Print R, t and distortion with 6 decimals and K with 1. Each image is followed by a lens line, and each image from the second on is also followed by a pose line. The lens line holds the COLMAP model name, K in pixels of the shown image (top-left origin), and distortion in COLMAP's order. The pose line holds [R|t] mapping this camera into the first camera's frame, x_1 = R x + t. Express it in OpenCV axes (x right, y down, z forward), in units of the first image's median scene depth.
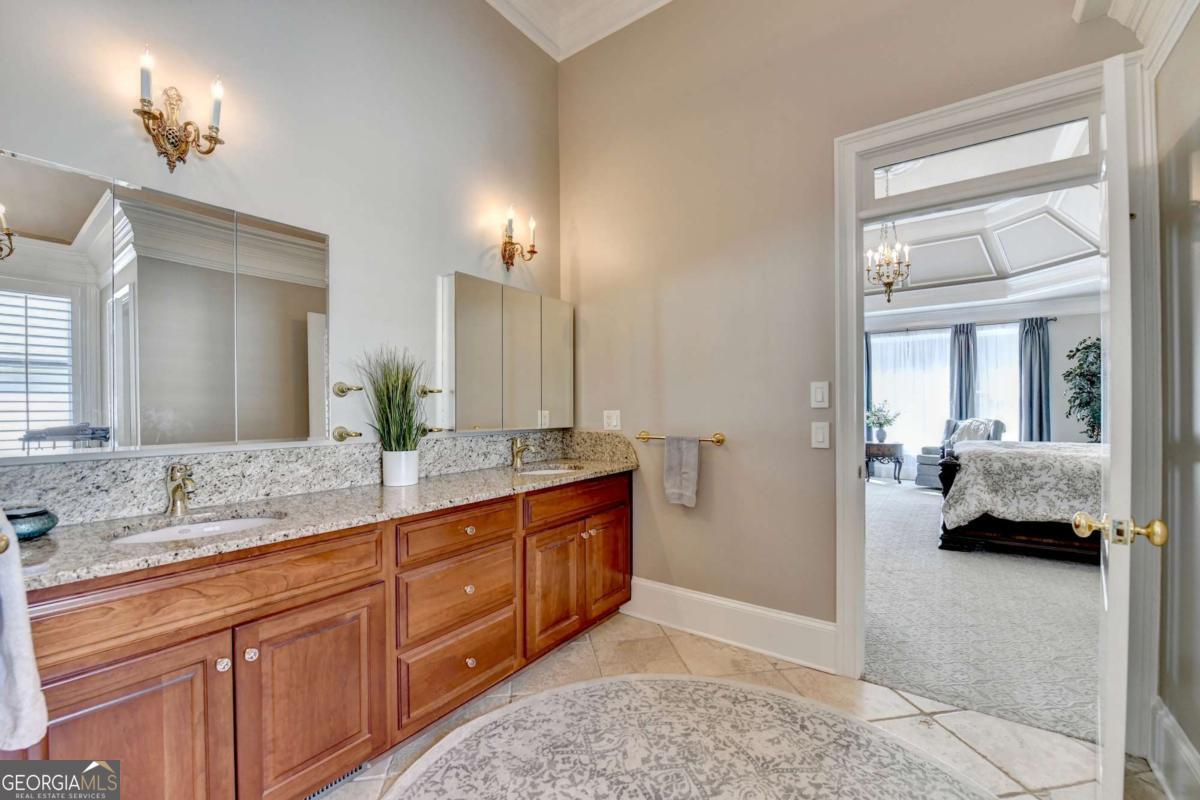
lens RADIAL K [[486.5, 0, 596.1], [0, 486.5, 408.5], [0, 0, 1]] dist [-0.000149, 0.000038]
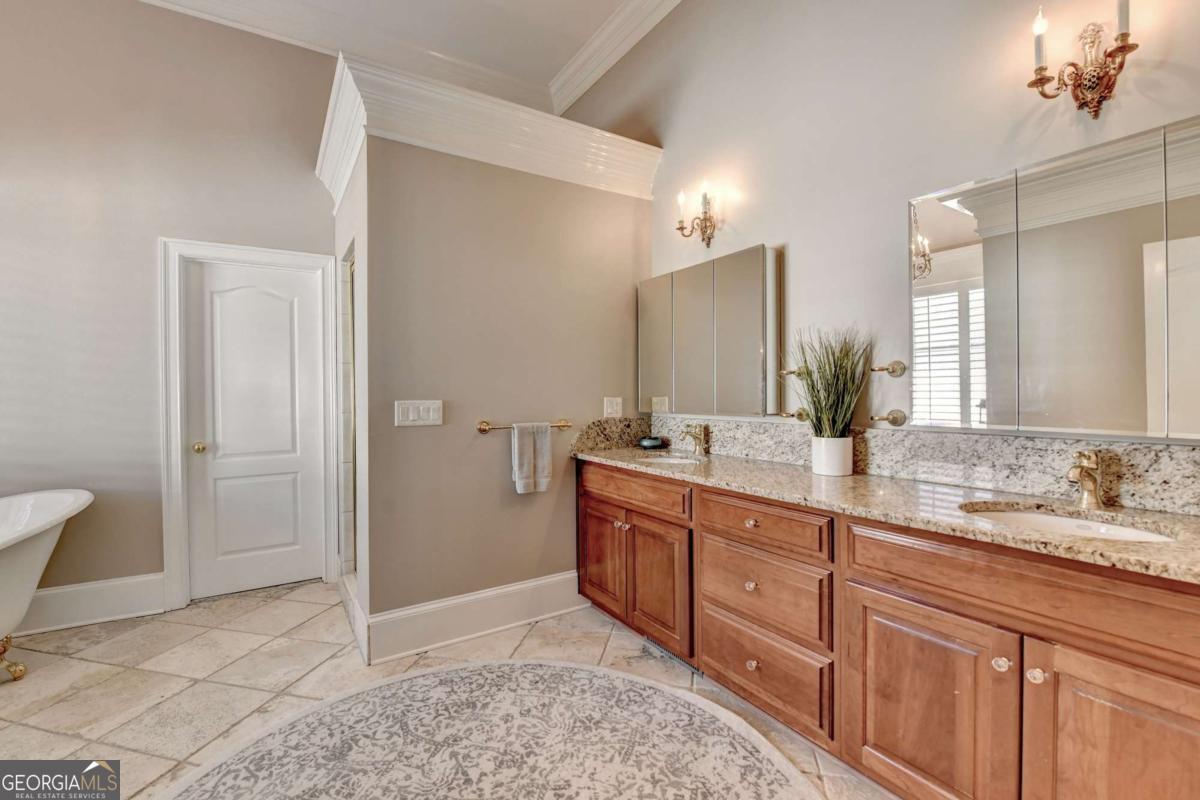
lens RADIAL K [[487.0, 0, 600.0], [0, 487.0, 400.0], [0, 0, 1]] dist [-0.021607, -0.000012]
pose [[-0.330471, 0.021713, -0.943566, 0.704729], [0.003601, 0.999757, 0.021745, -0.005249], [0.943809, 0.003788, -0.330469, 1.040902]]
